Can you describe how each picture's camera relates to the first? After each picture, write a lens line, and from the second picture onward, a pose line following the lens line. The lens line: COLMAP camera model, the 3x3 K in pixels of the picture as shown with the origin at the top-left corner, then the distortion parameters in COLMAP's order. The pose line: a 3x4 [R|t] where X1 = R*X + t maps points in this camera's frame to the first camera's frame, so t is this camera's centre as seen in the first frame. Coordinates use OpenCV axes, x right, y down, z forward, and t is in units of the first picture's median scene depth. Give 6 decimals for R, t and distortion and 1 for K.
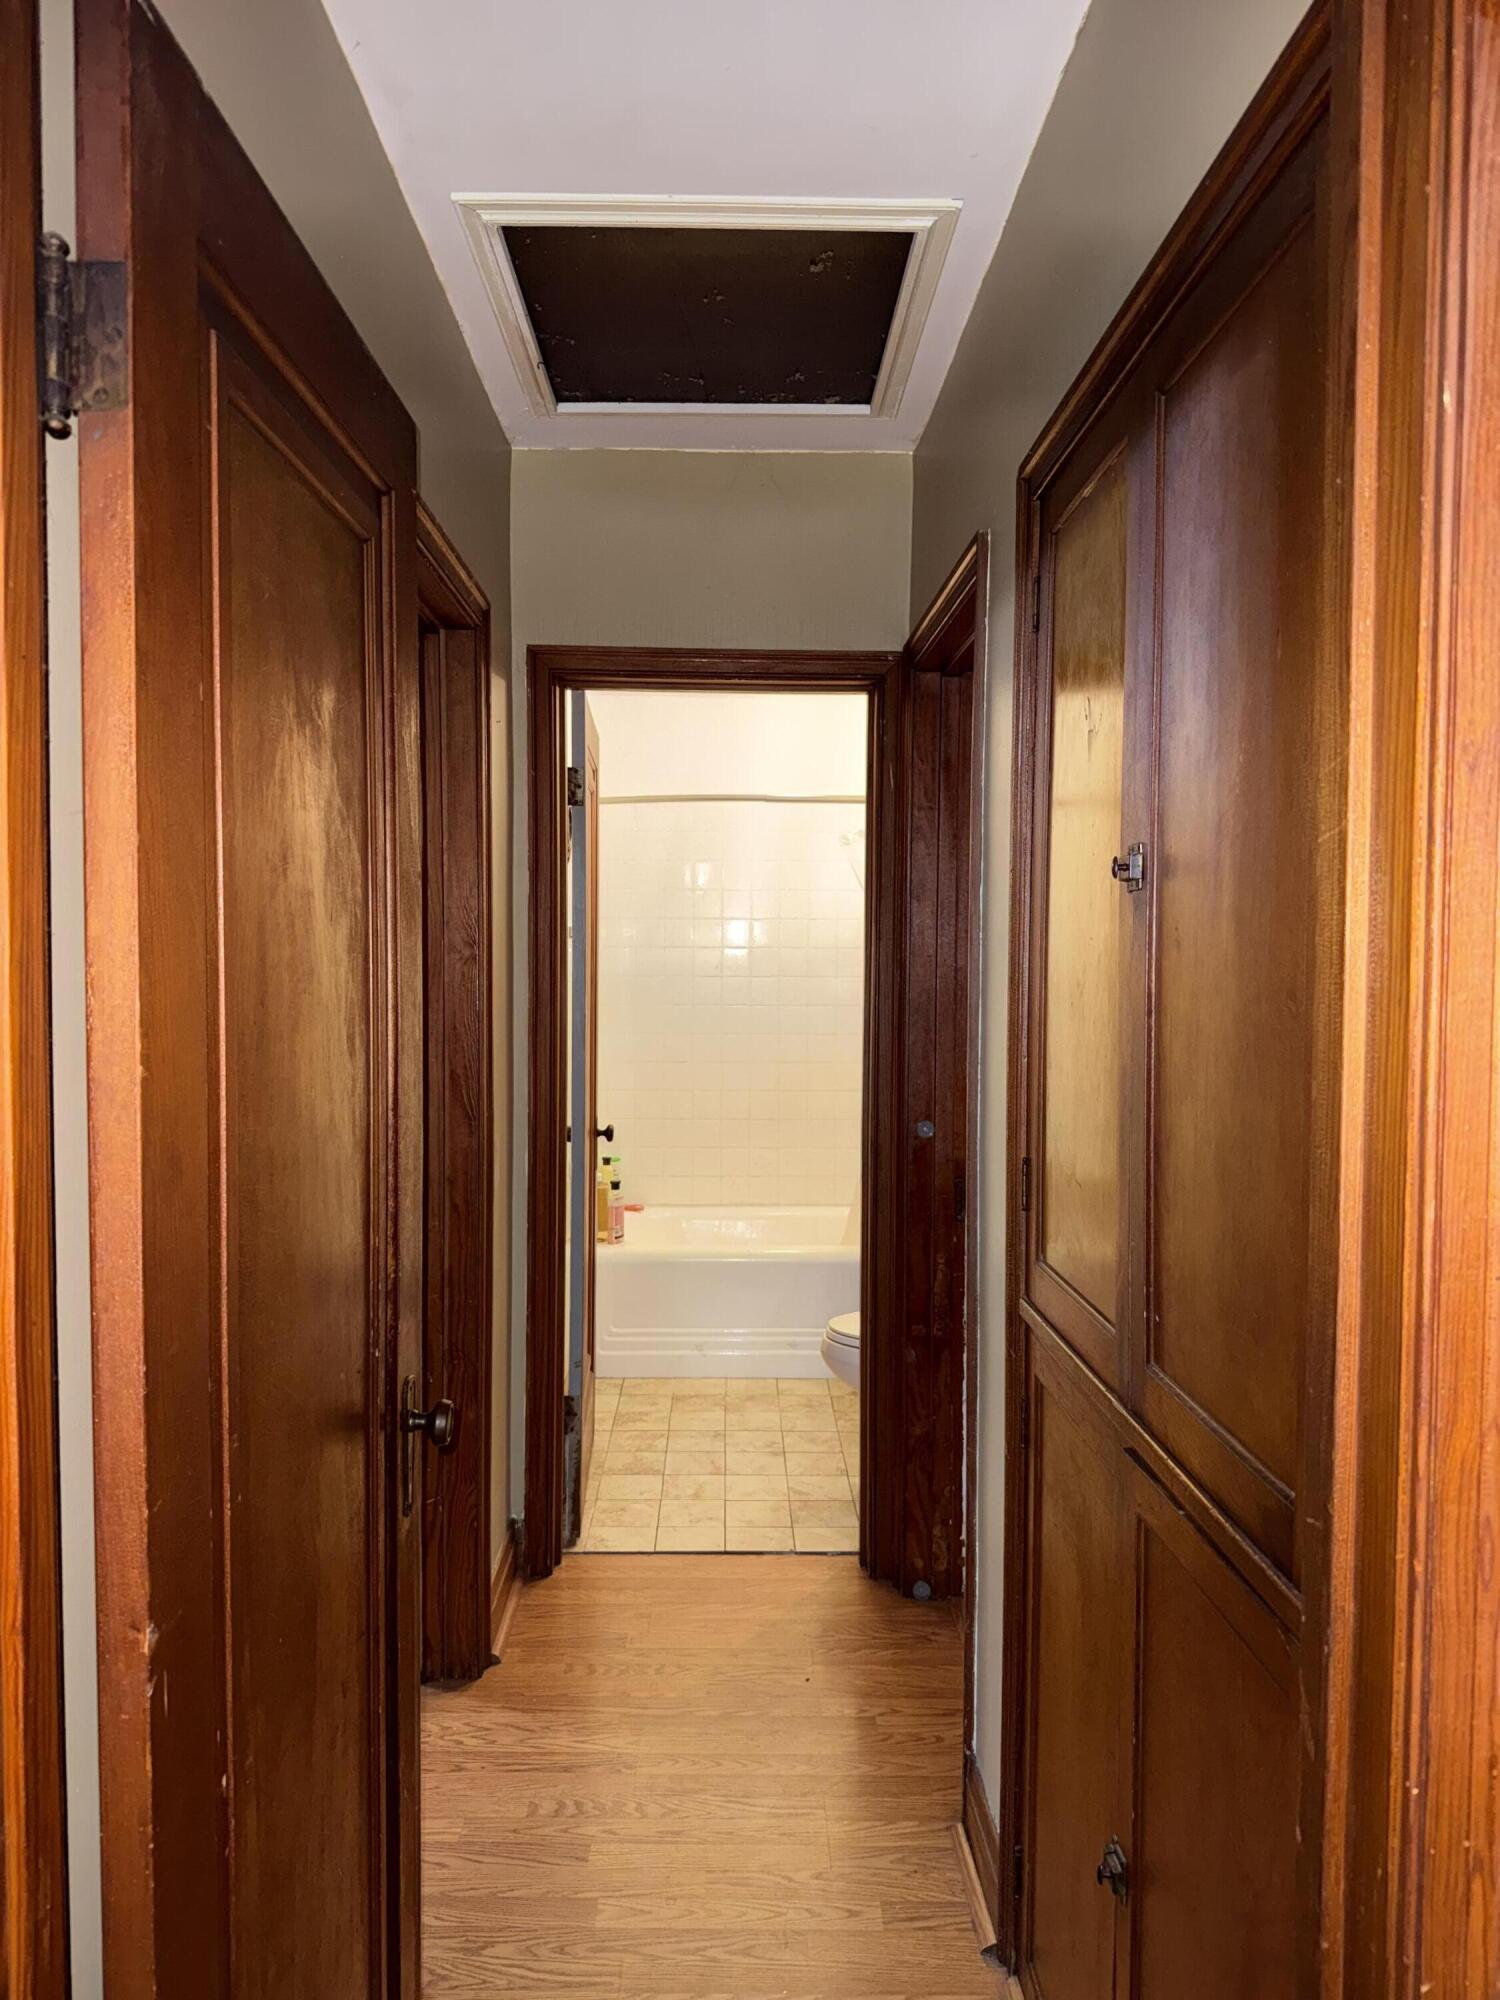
lens RADIAL K [[1388.2, 0, 750.0], [0, 1388.2, 1000.0], [0, 0, 1]] dist [0.138332, -0.274420]
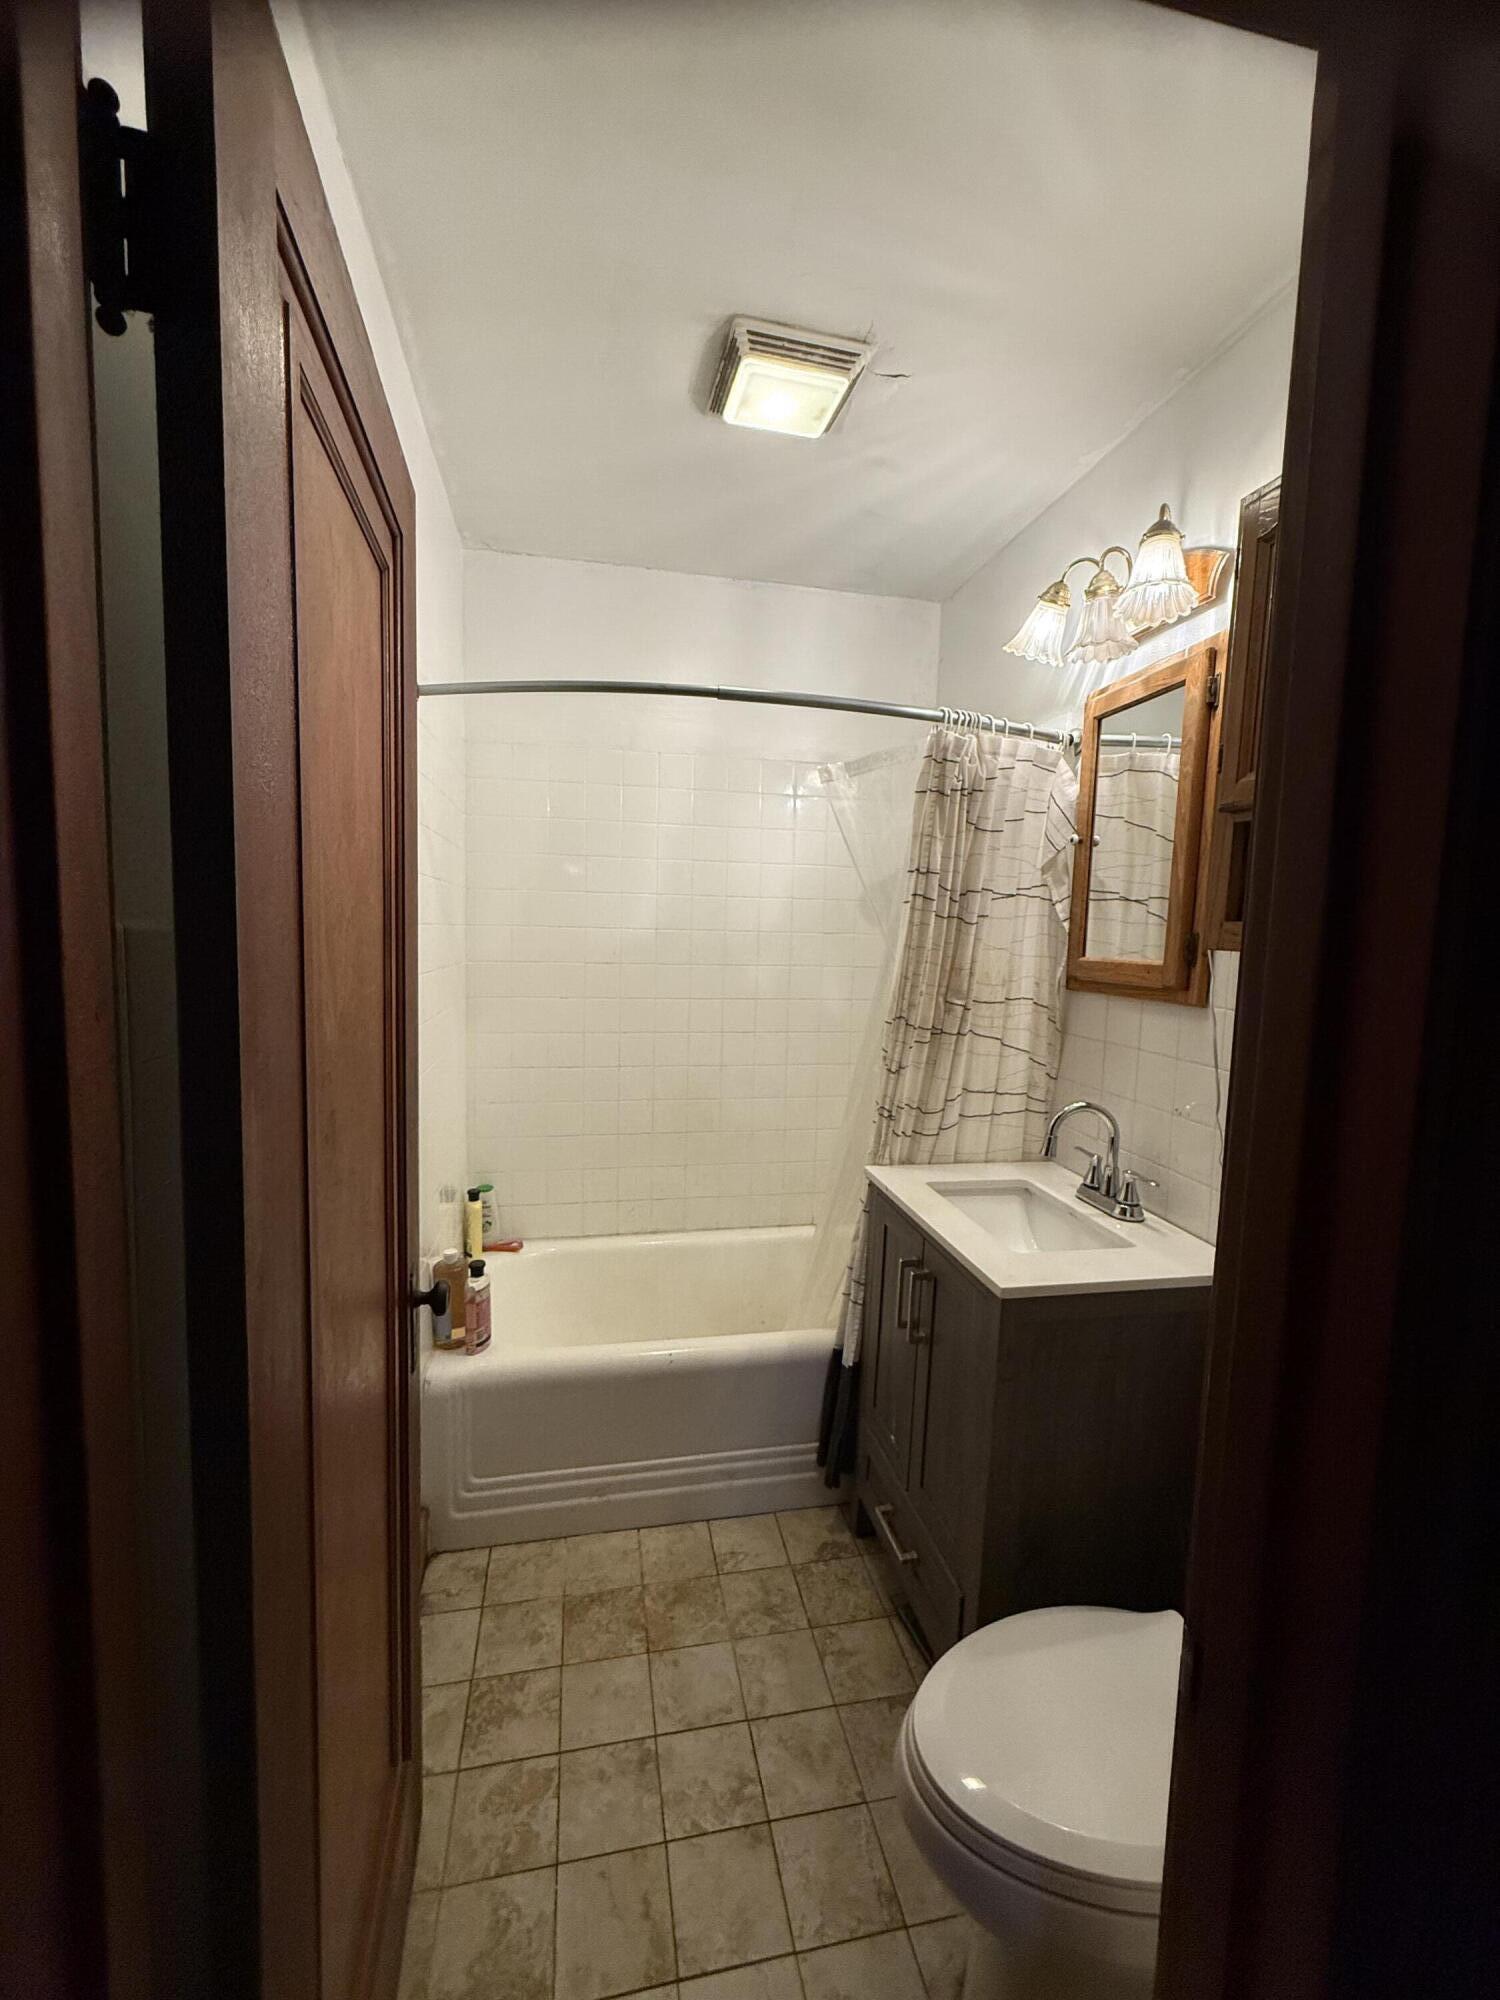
lens RADIAL K [[801.3, 0, 750.0], [0, 801.3, 1000.0], [0, 0, 1]] dist [-0.001086, 0.000041]
pose [[0.981726, 0.003969, 0.190258, -0.045133], [-0.017962, 0.997252, 0.071877, -0.035318], [-0.189450, -0.073980, 0.979099, 0.688286]]
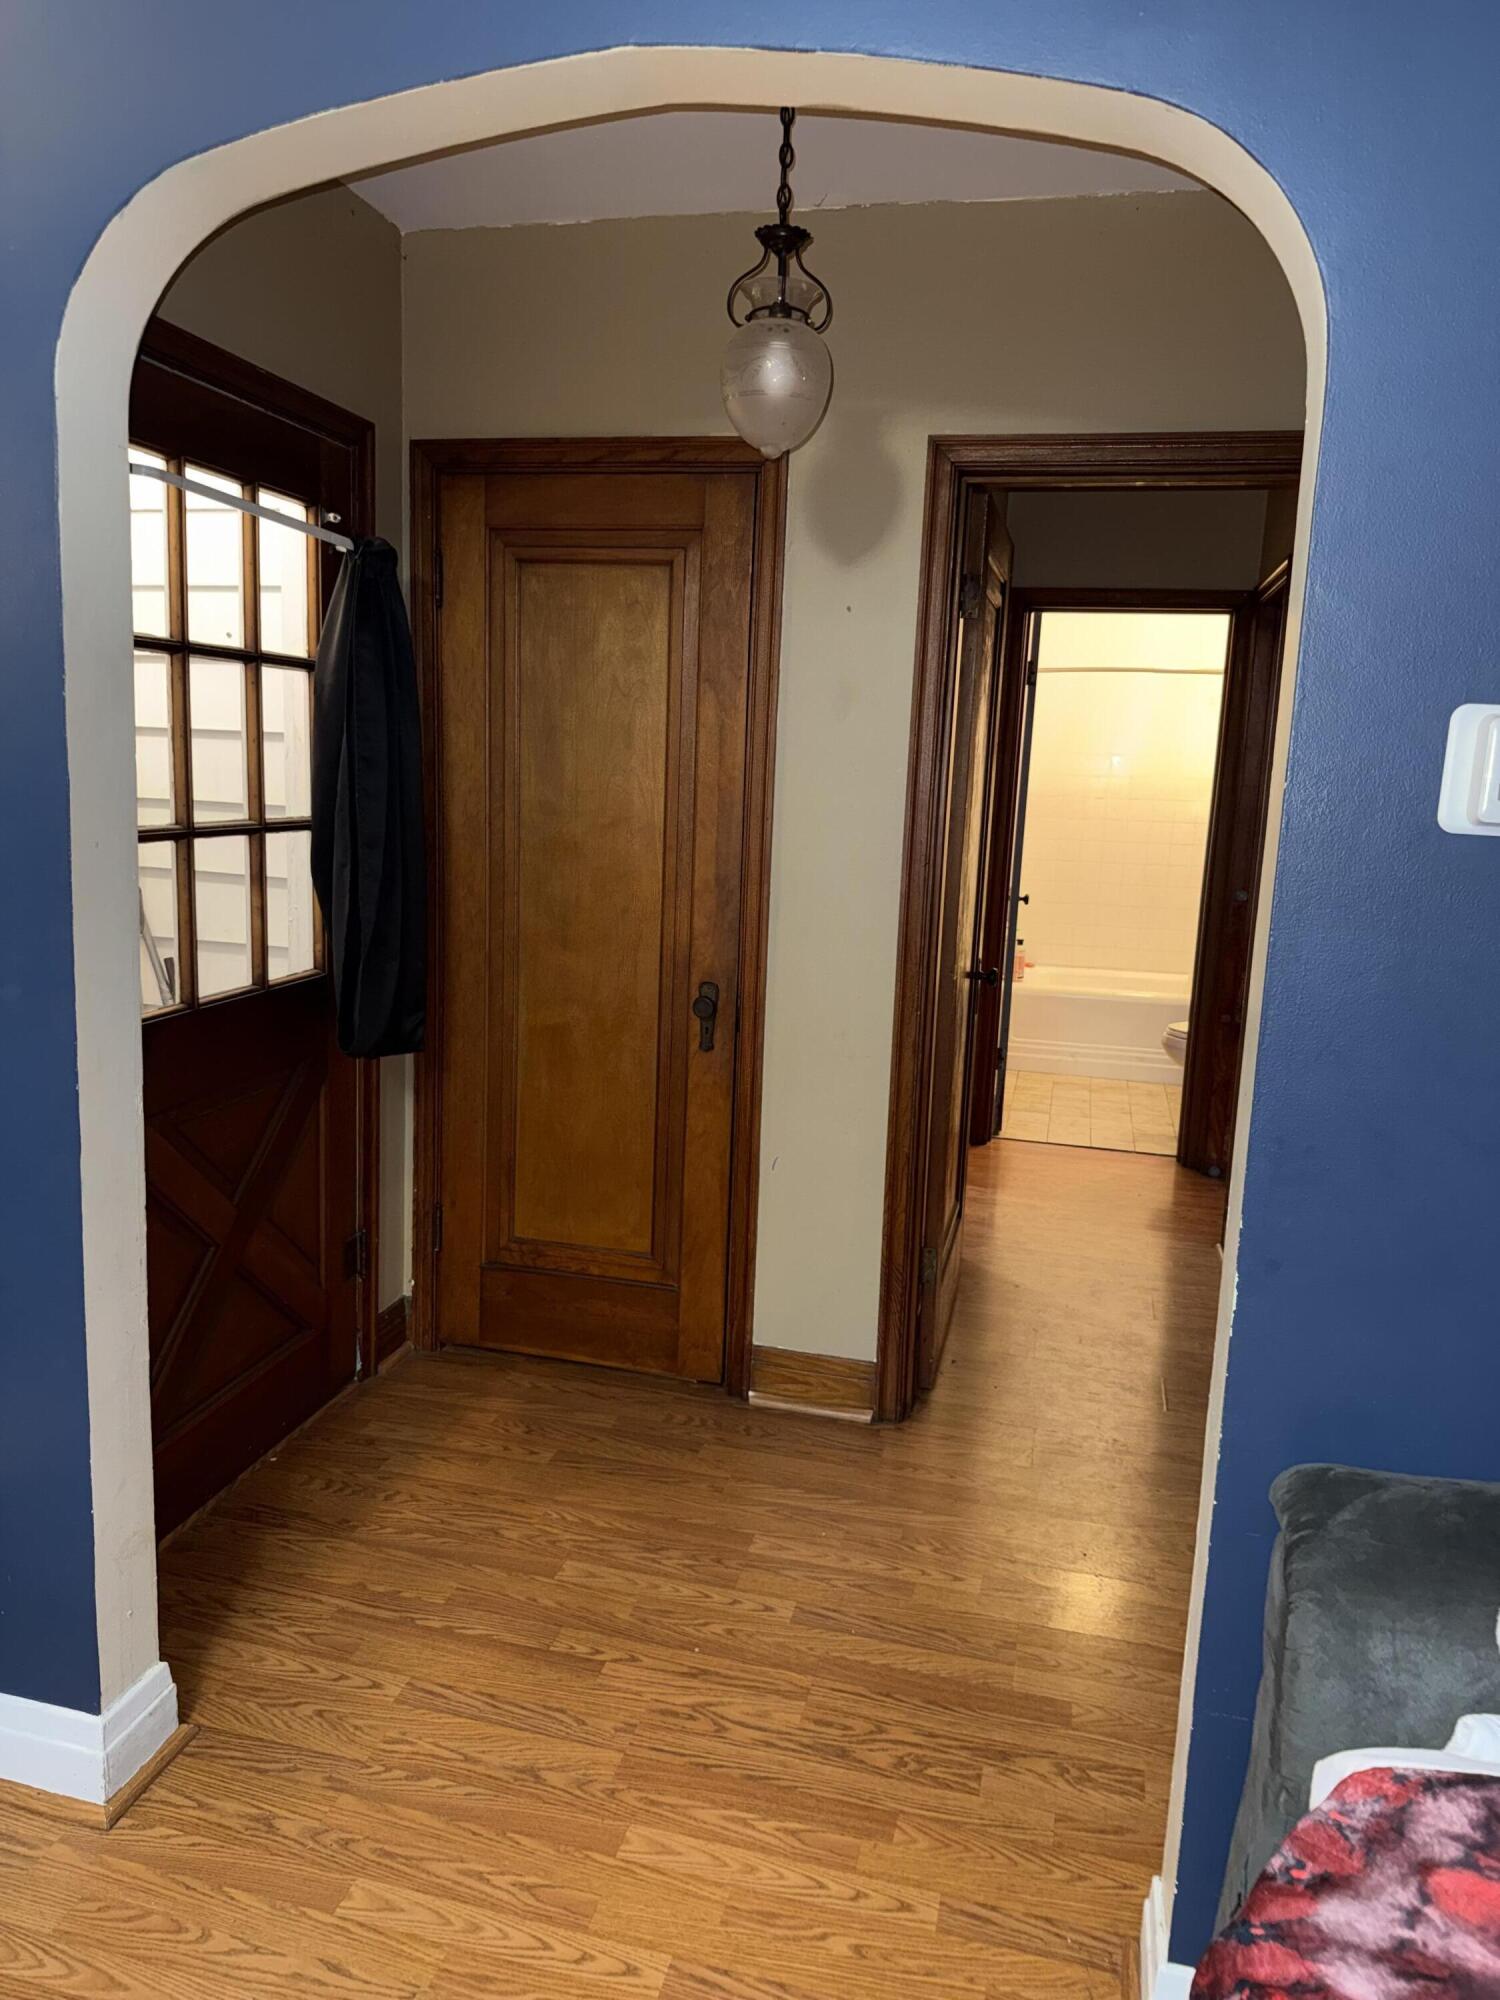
lens RADIAL K [[1388.2, 0, 750.0], [0, 1388.2, 1000.0], [0, 0, 1]] dist [0.138332, -0.274420]
pose [[0.967626, 0.066335, -0.243516, -0.013292], [-0.035027, 0.990801, 0.130716, 0.017434], [0.249947, -0.117955, 0.961048, -0.536849]]
